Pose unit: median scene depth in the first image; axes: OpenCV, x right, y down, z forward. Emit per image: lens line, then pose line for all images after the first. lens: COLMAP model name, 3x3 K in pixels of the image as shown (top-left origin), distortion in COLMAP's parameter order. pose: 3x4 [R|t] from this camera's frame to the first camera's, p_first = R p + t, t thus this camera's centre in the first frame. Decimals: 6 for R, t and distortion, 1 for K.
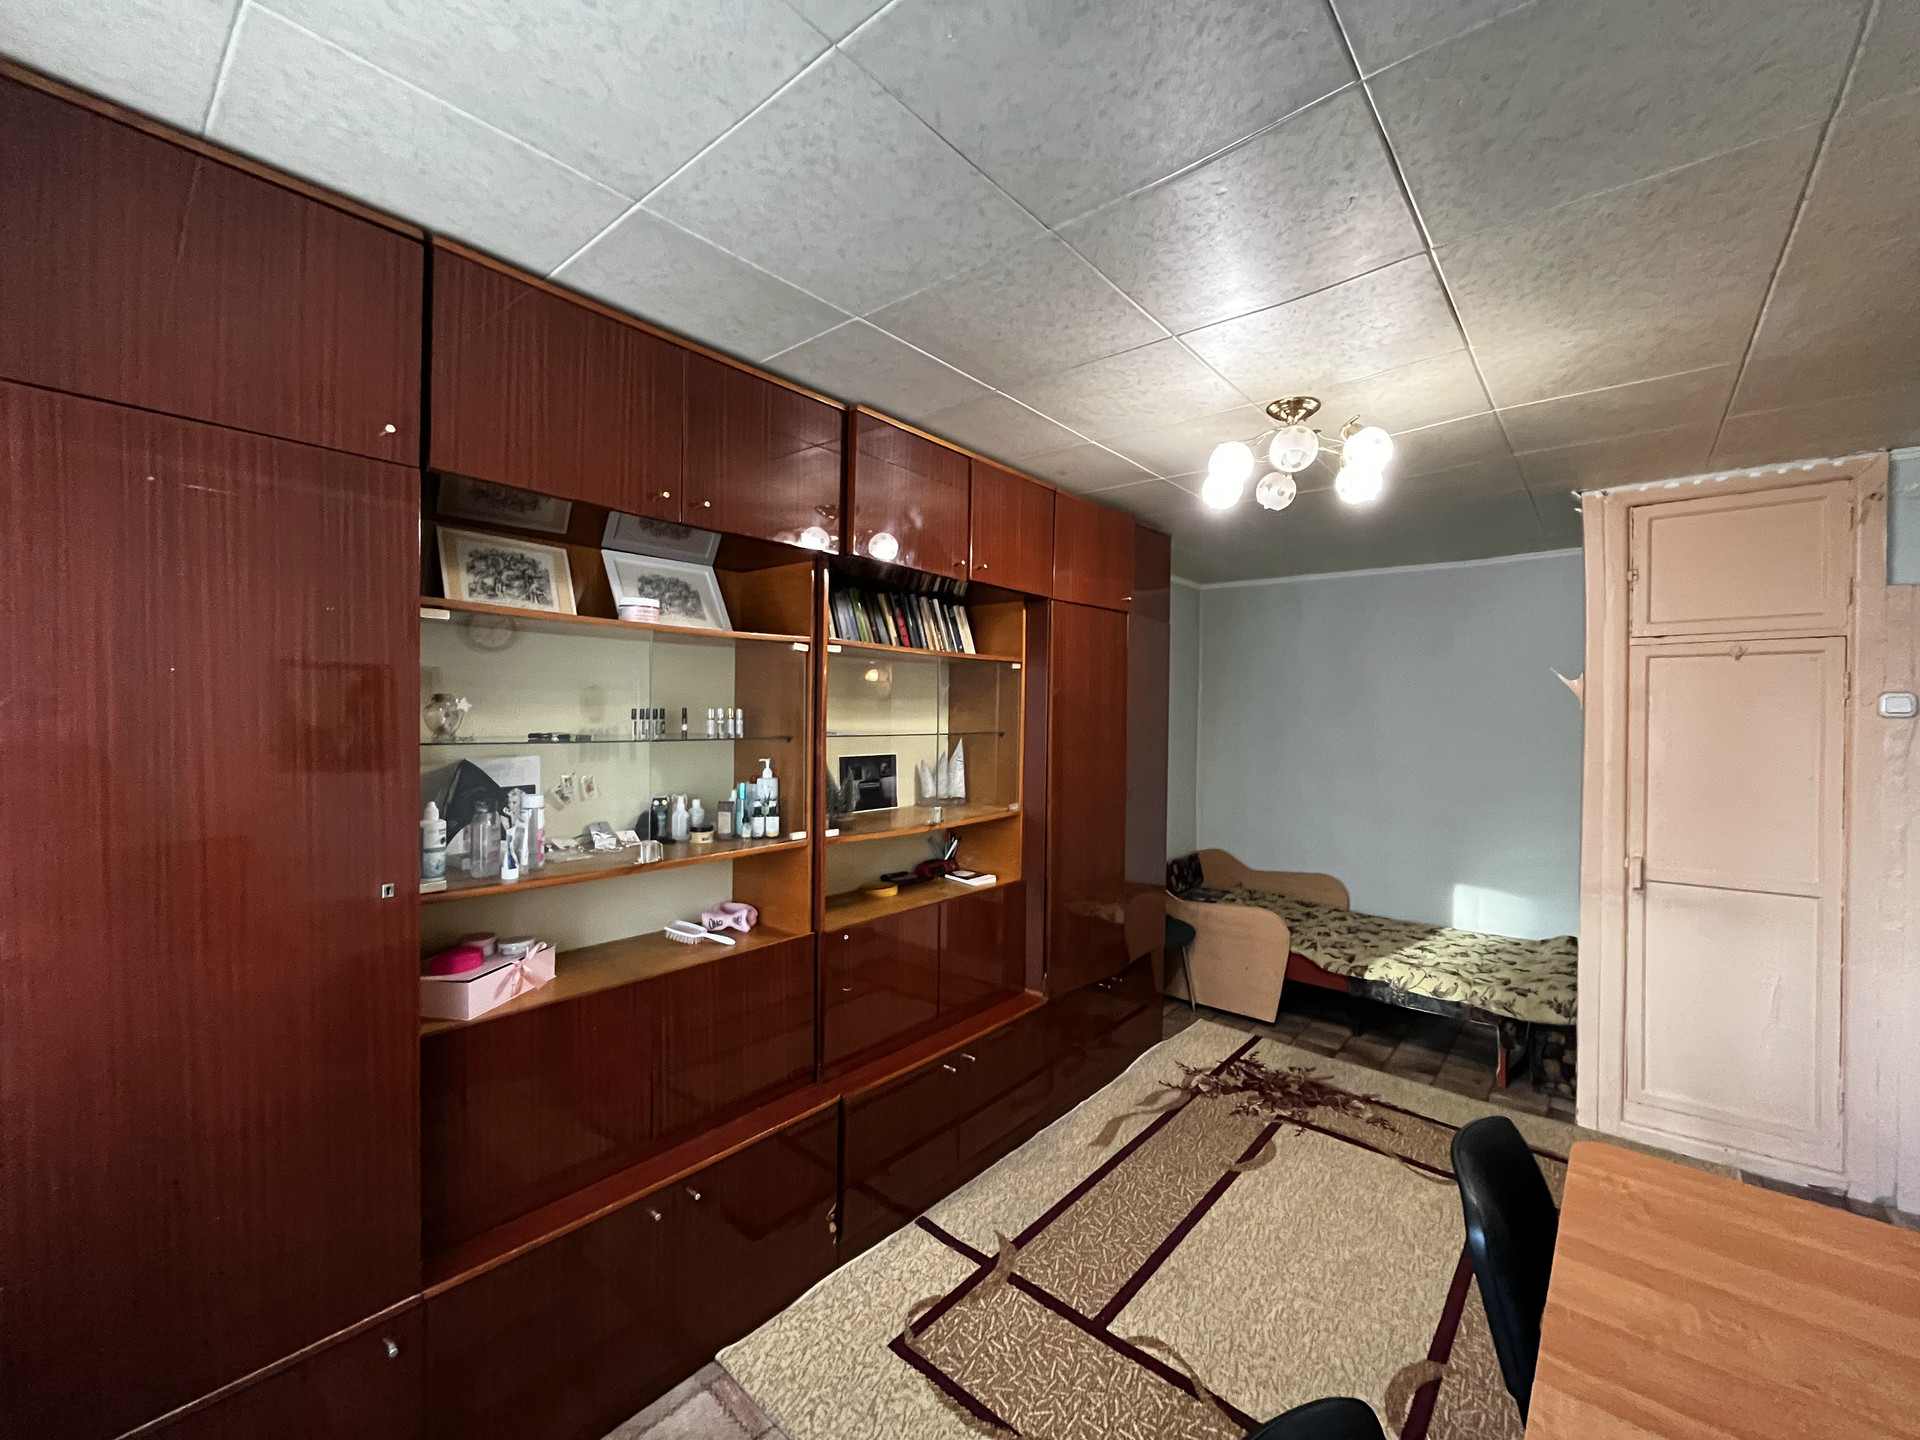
lens RADIAL K [[780.9, 0, 956.2], [0, 780.9, 718.8], [0, 0, 1]] dist [0.000068, -0.000015]
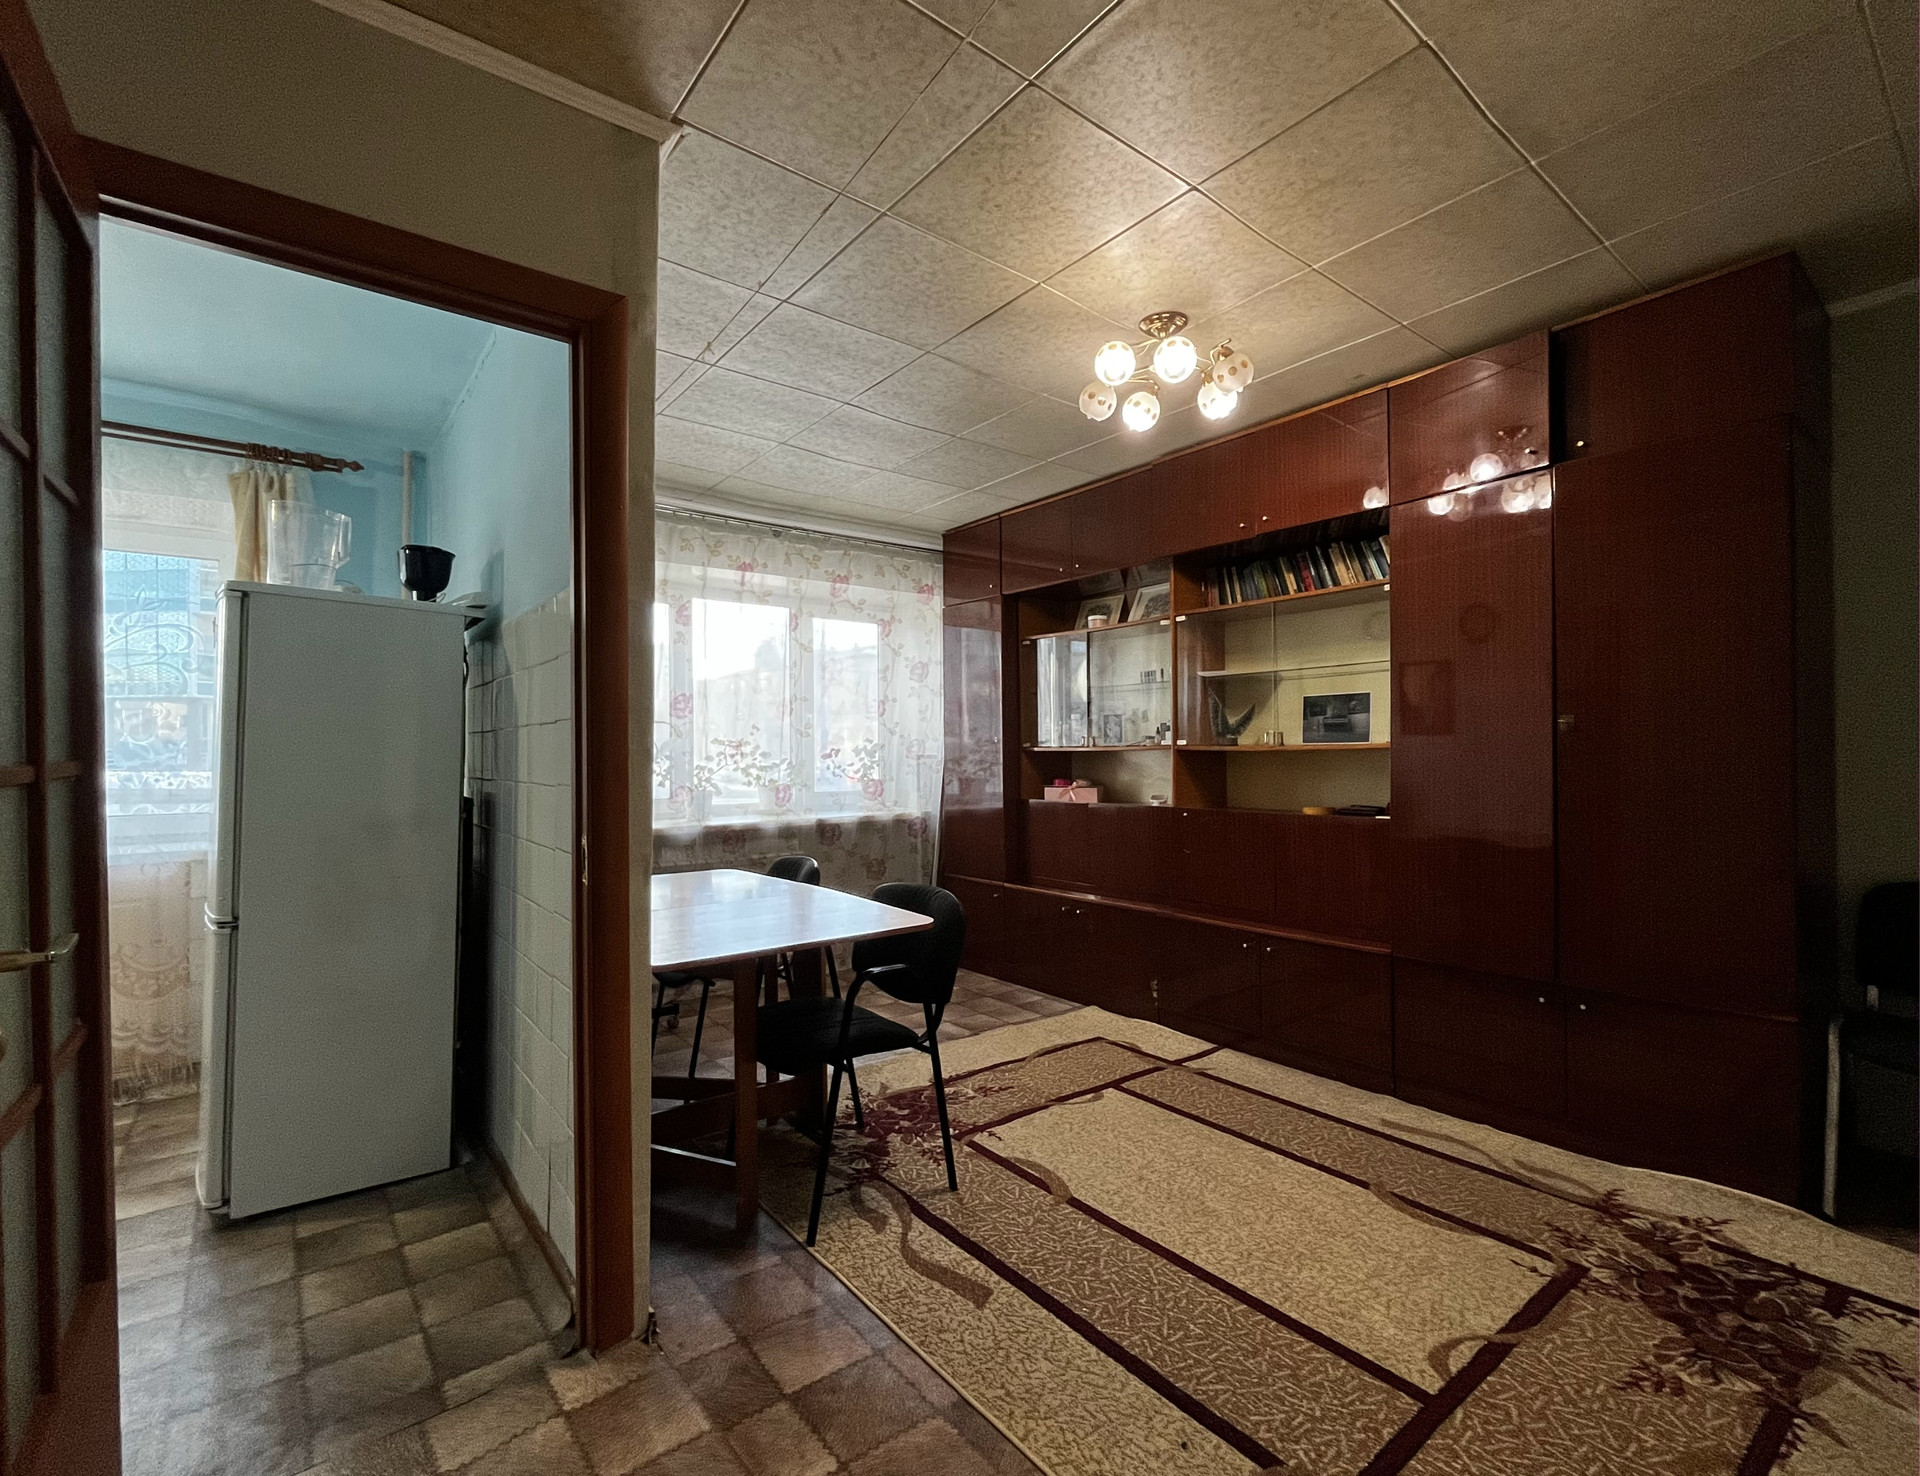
lens RADIAL K [[868.6, 0, 956.7], [0, 868.6, 745.7], [0, 0, 1]] dist [-0.000641, -0.000058]
pose [[-0.197584, -0.021545, -0.980049, 1.215492], [-0.003947, 0.999768, -0.021183, 0.149861], [0.980278, -0.000317, -0.197623, 0.720239]]
